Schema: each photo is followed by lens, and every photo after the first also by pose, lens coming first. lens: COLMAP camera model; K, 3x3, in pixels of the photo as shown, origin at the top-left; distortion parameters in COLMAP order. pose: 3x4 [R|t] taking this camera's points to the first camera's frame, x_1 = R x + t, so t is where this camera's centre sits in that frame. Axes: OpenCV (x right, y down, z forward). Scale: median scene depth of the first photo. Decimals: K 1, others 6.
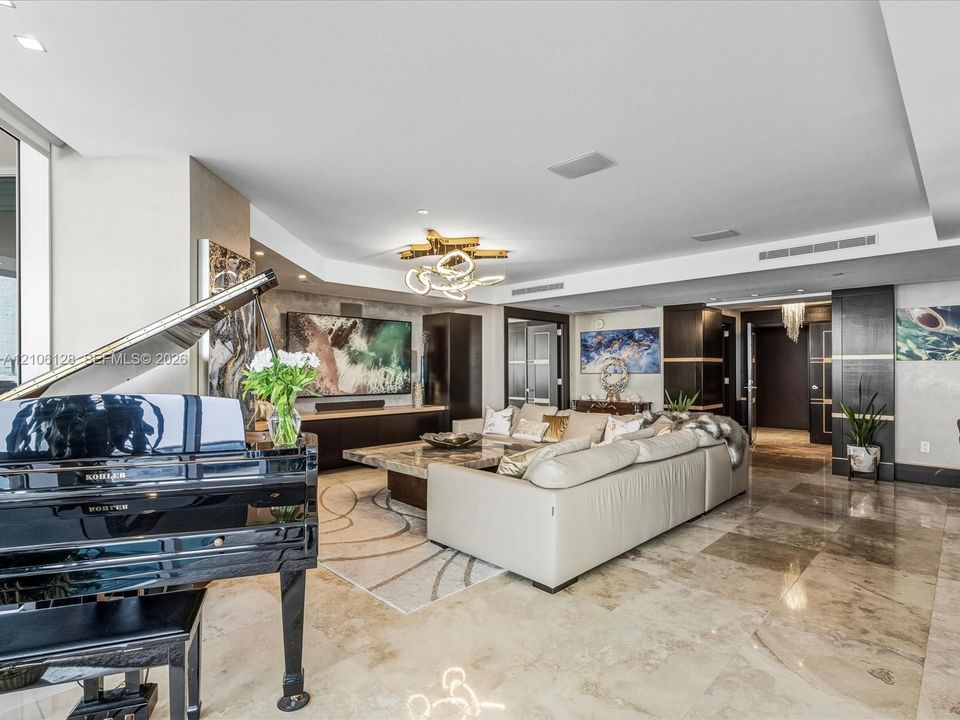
lens RADIAL K [[491.3, 0, 477.7], [0, 491.3, 363.0], [0, 0, 1]] dist [-0.007233, 0.001118]
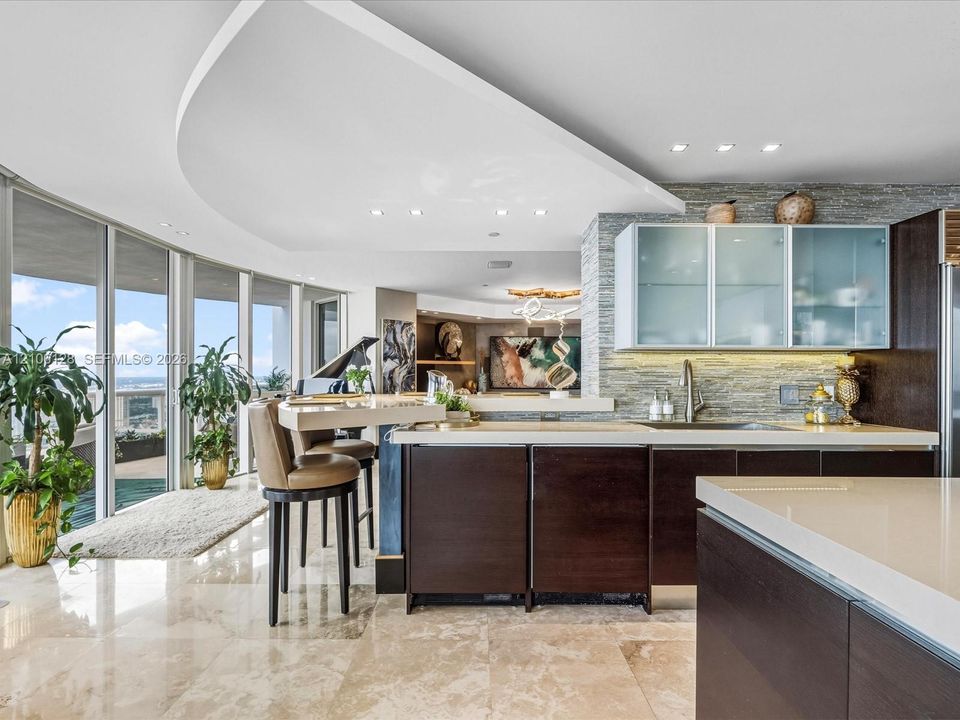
lens RADIAL K [[491.3, 0, 475.5], [0, 491.3, 364.9], [0, 0, 1]] dist [-0.007233, 0.001118]
pose [[0.702078, -0.004887, -0.712084, 0.672327], [0.005373, 0.999984, -0.001565, -0.005005], [0.712080, -0.002727, 0.702093, -0.180792]]
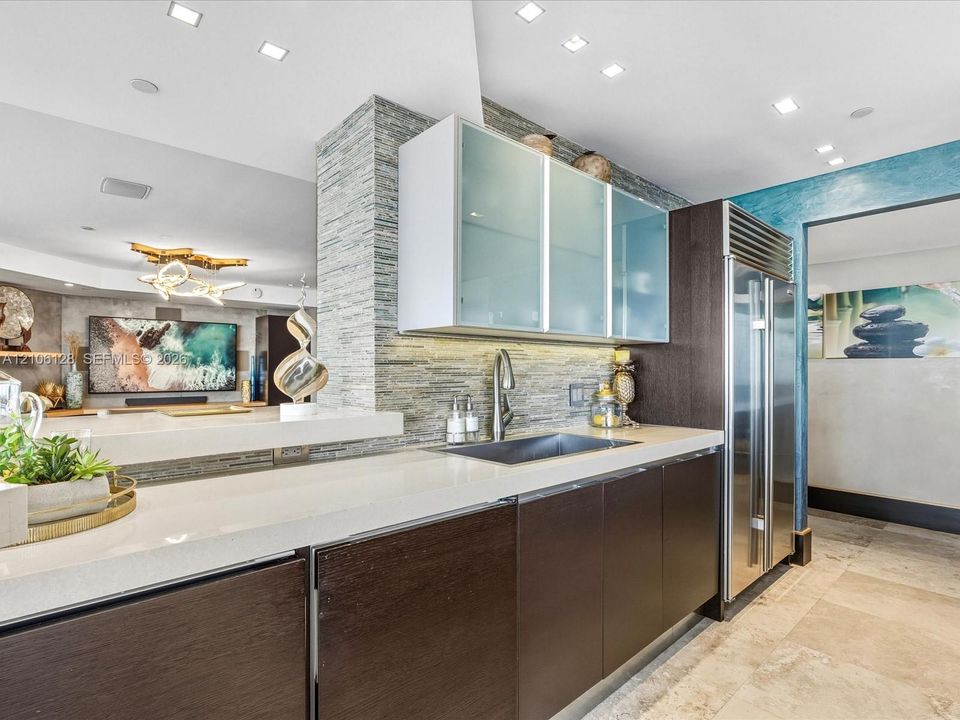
lens RADIAL K [[491.3, 0, 479.9], [0, 491.3, 364.8], [0, 0, 1]] dist [-0.007233, 0.001118]
pose [[0.997676, 0.003017, -0.068064, 0.500088], [-0.002669, 0.999983, 0.005191, -0.001636], [0.068078, -0.004997, 0.997667, -0.037581]]
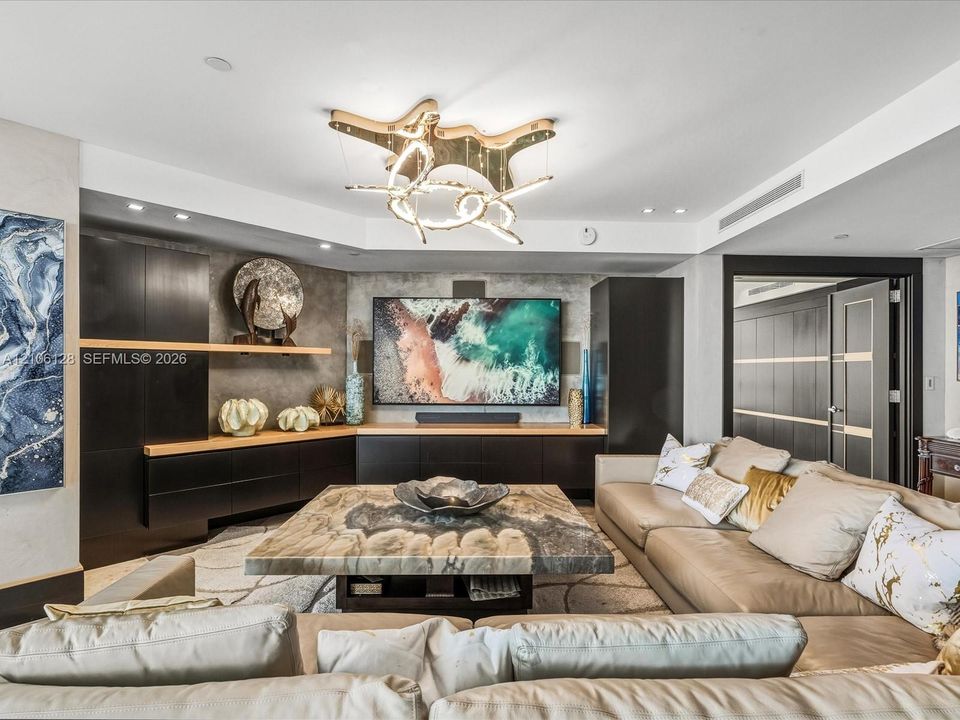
lens RADIAL K [[491.3, 0, 476.0], [0, 491.3, 366.7], [0, 0, 1]] dist [-0.007233, 0.001118]
pose [[0.727286, 0.000633, -0.686335, 0.254394], [0.003341, 0.999984, 0.004463, 0.005930], [0.686327, -0.005539, 0.727272, 0.464349]]
